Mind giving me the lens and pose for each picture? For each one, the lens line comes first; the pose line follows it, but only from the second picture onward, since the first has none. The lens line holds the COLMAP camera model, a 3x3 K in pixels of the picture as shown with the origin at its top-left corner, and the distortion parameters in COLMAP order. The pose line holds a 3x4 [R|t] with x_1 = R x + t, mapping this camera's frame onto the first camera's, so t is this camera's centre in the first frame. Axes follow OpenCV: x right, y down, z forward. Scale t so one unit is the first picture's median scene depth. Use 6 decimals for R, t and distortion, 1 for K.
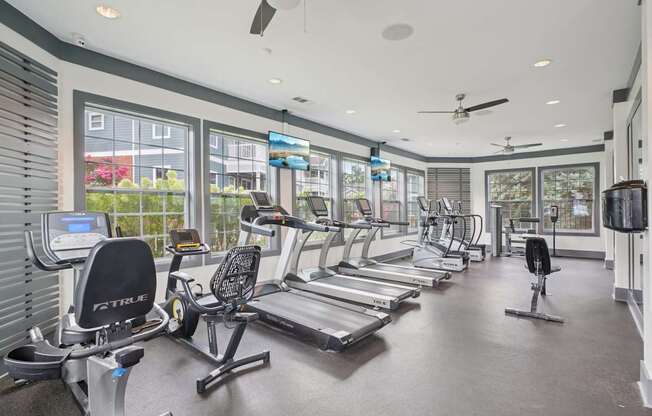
lens RADIAL K [[323.9, 0, 326.0], [0, 323.9, 208.0], [0, 0, 1]] dist [-0.001653, -0.000141]
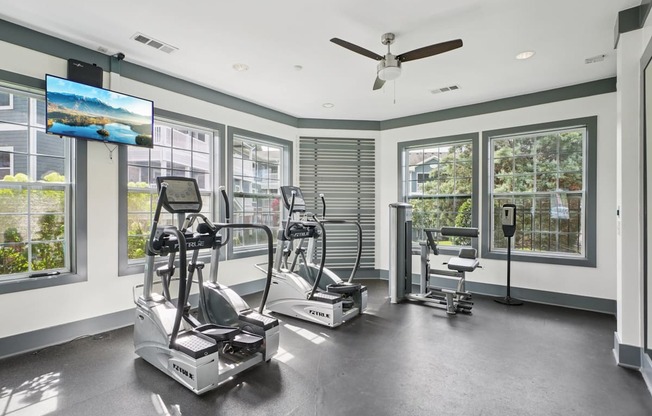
lens RADIAL K [[323.9, 0, 326.0], [0, 323.9, 208.0], [0, 0, 1]] dist [-0.001653, -0.000141]
pose [[0.999441, 0.006838, 0.032725, 0.344834], [-0.006941, 0.999971, 0.003037, -0.000074], [-0.032703, -0.003262, 0.999460, 0.429279]]
